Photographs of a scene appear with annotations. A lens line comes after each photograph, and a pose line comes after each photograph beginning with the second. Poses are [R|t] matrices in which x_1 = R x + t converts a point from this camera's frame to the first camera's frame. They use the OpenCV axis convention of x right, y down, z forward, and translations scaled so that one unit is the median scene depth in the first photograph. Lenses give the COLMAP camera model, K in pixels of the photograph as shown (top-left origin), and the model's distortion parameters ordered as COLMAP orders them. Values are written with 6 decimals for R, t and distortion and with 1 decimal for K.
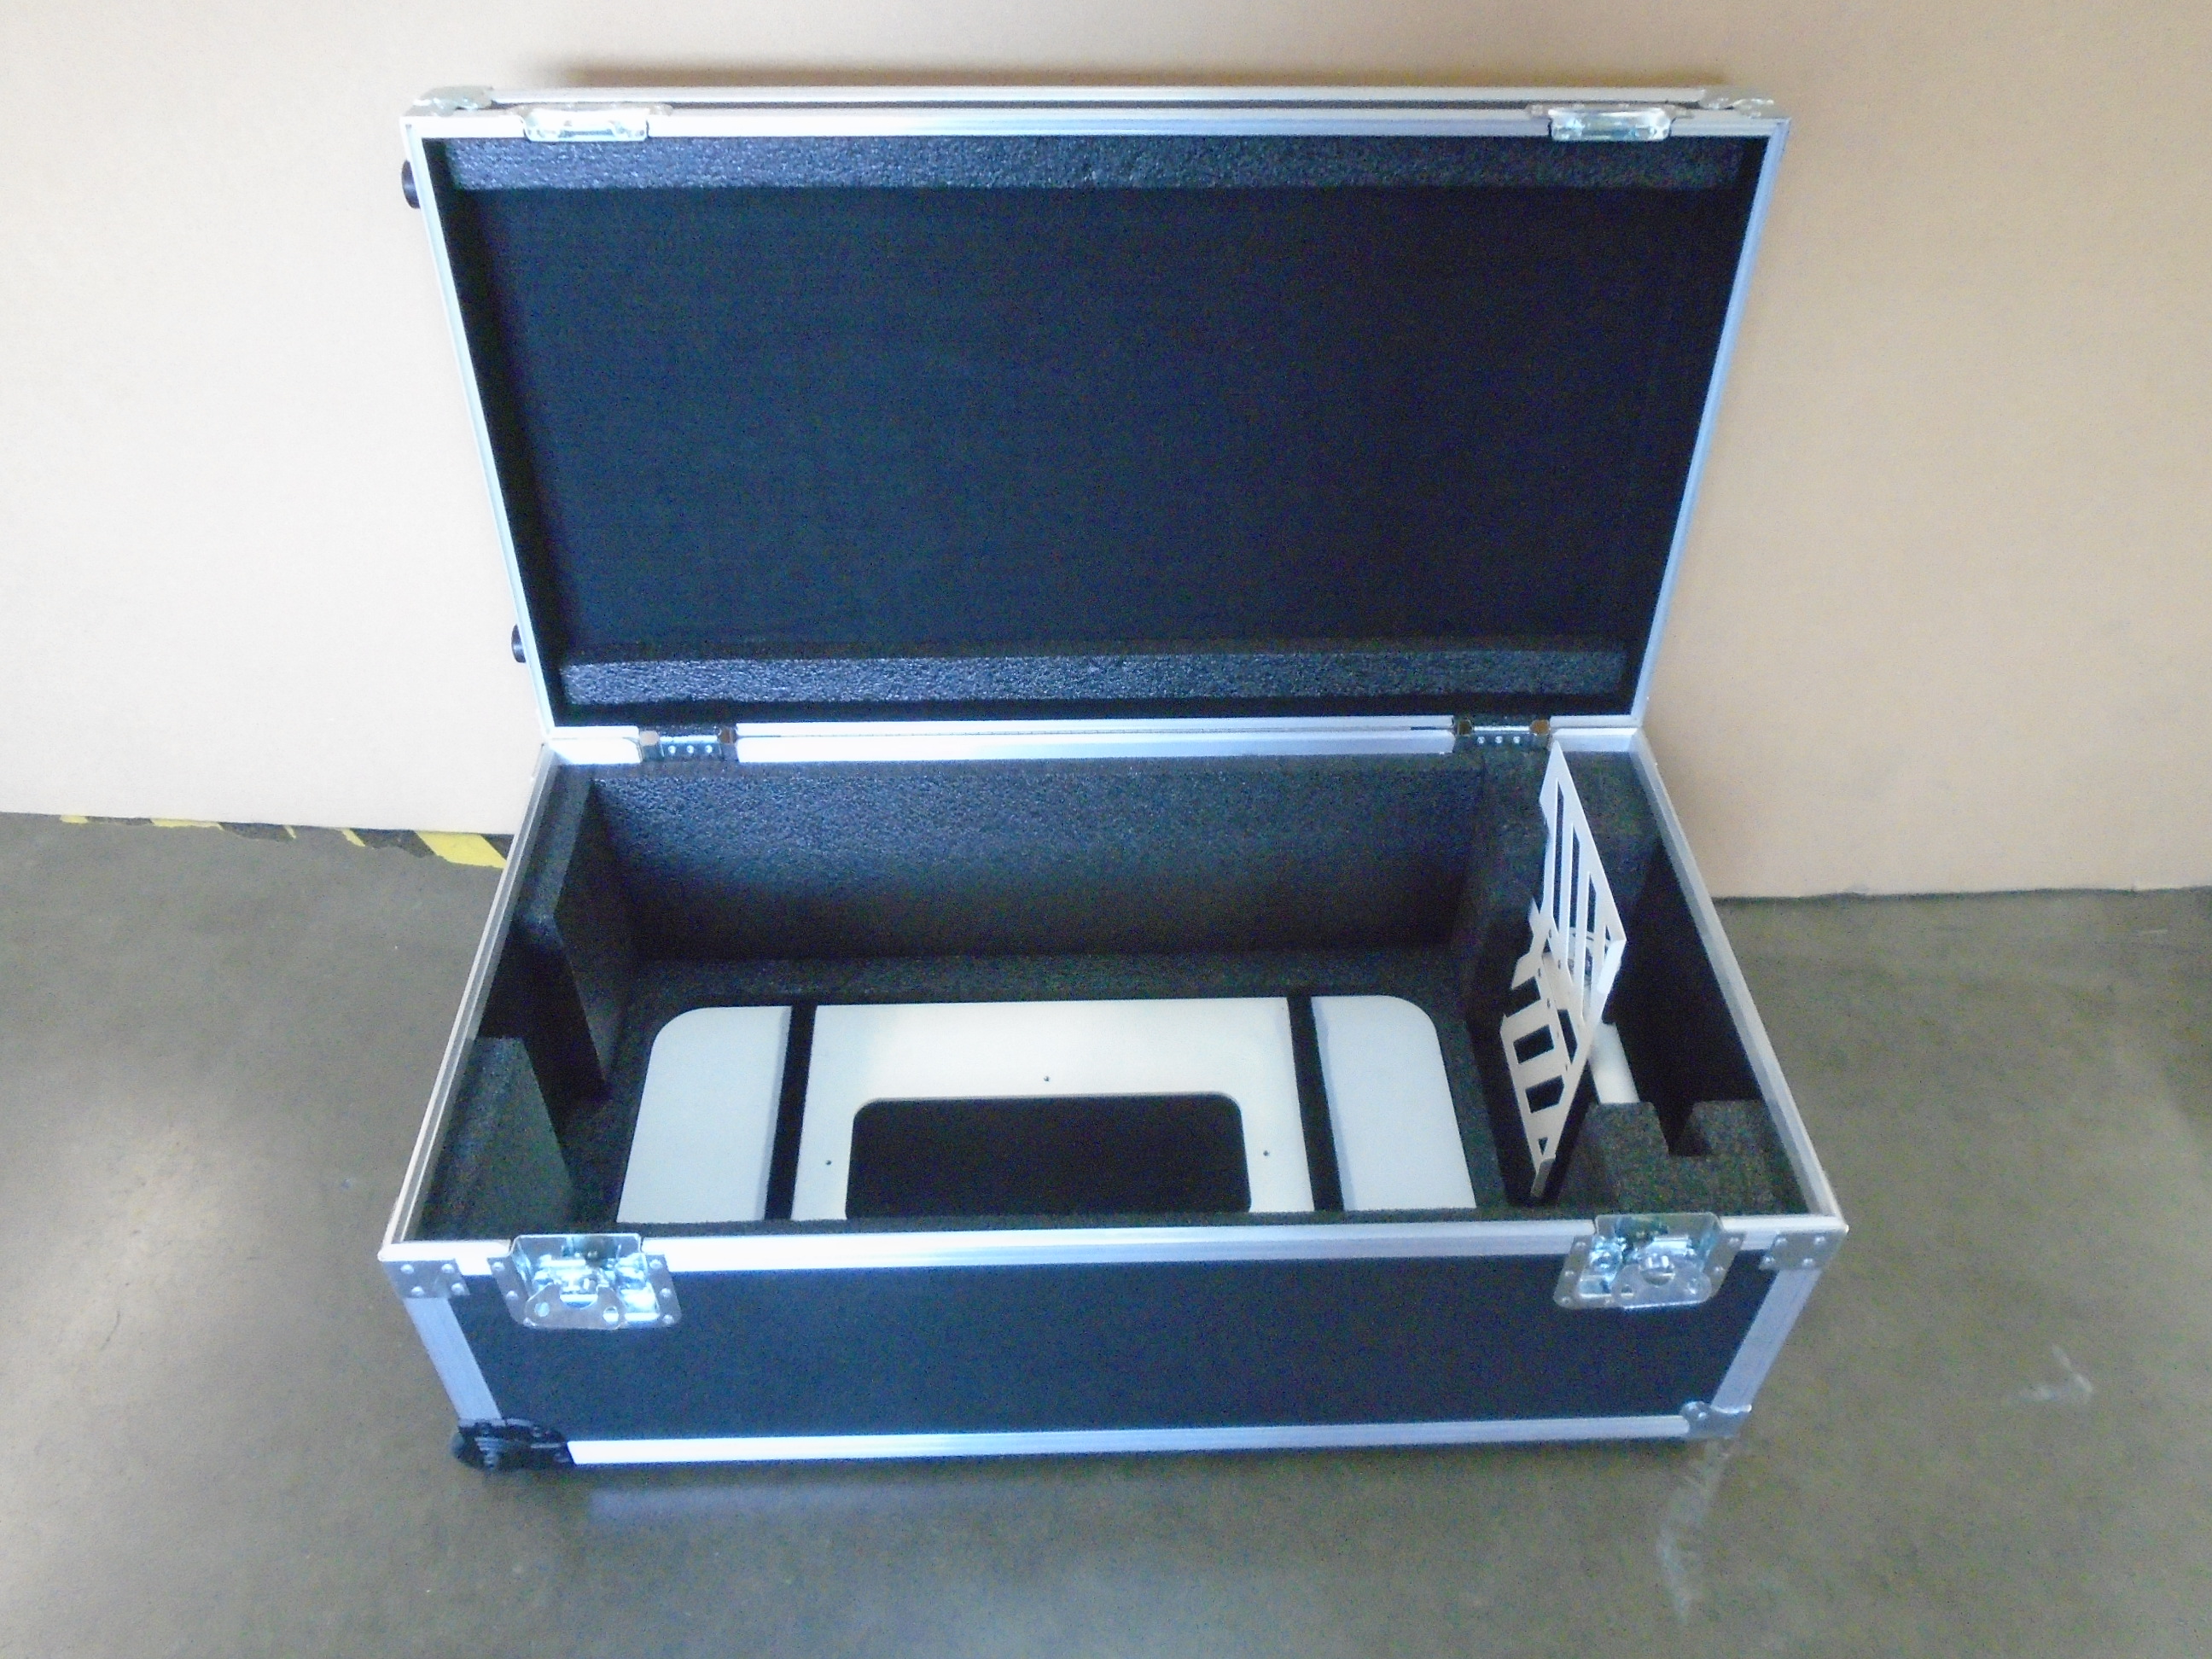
lens RADIAL K [[1715.6, 0, 1096.7], [0, 1715.6, 822.1], [0, 0, 1]] dist [-0.004773, -0.001912]
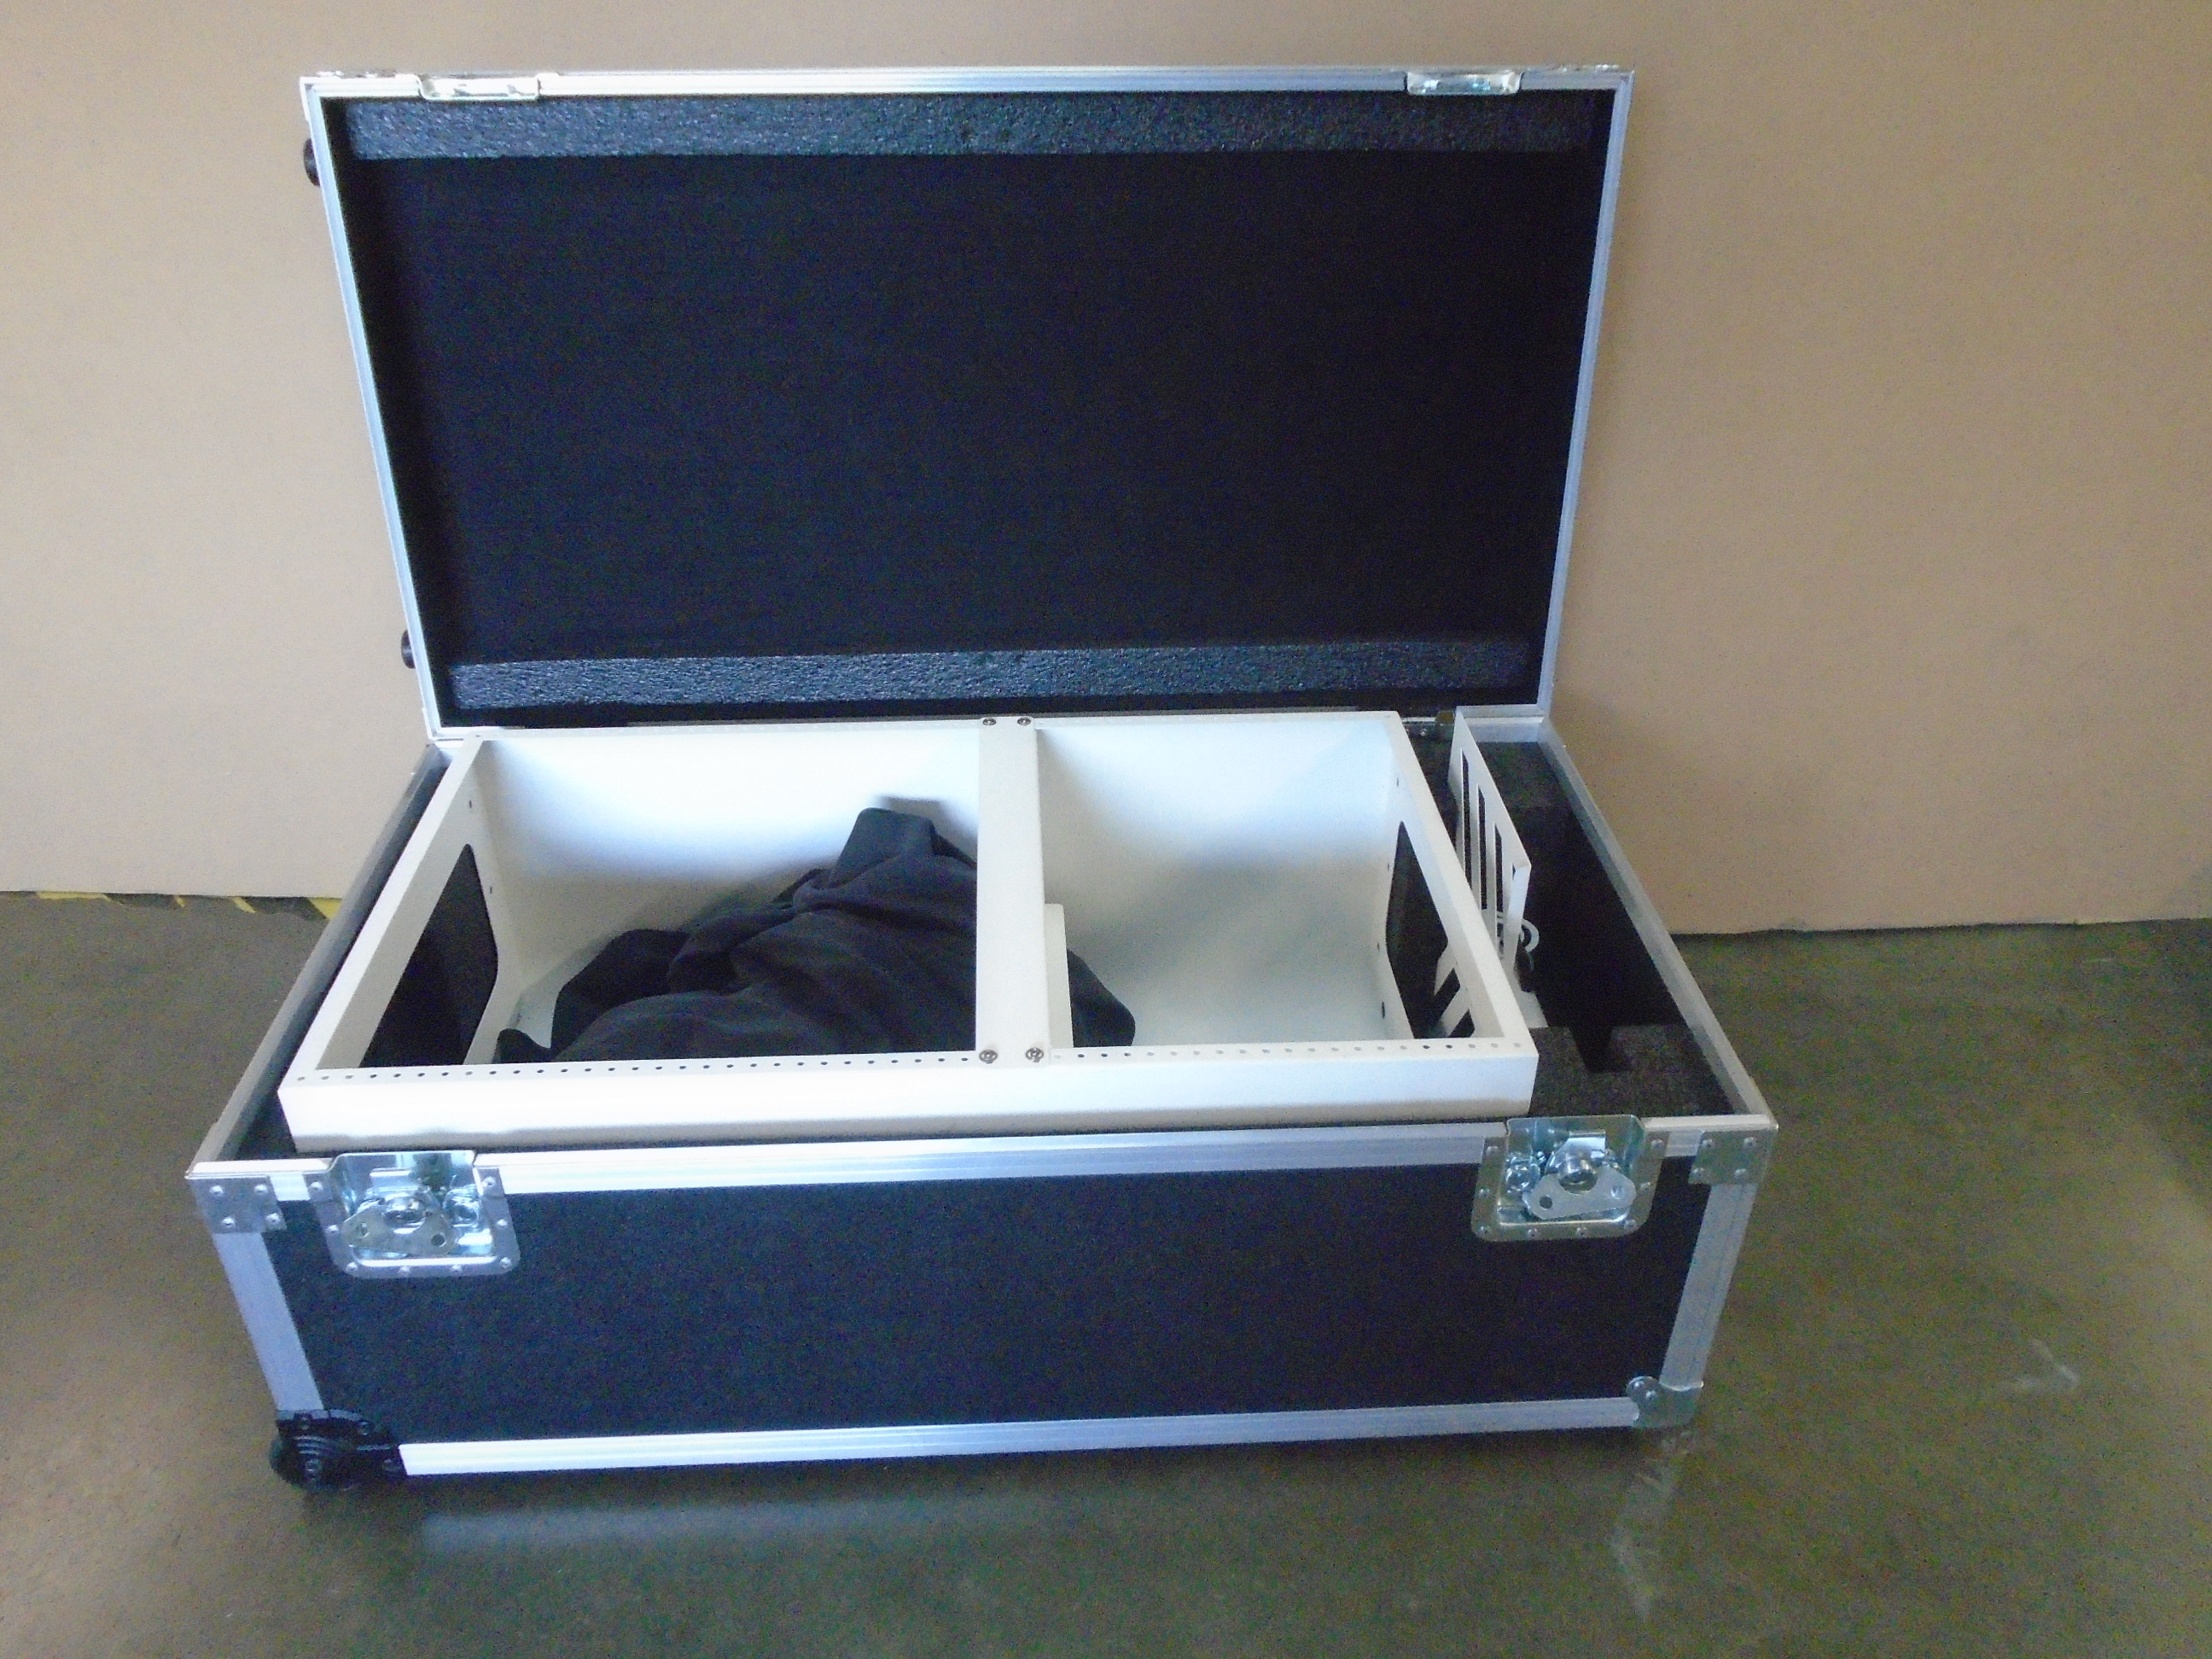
lens RADIAL K [[1715.6, 0, 1097.4], [0, 1715.6, 820.2], [0, 0, 1]] dist [-0.004773, -0.001912]
pose [[0.999801, -0.015573, 0.012447, 0.045334], [0.017572, 0.983284, -0.181231, 0.179721], [-0.009416, 0.181414, 0.983362, 0.043401]]
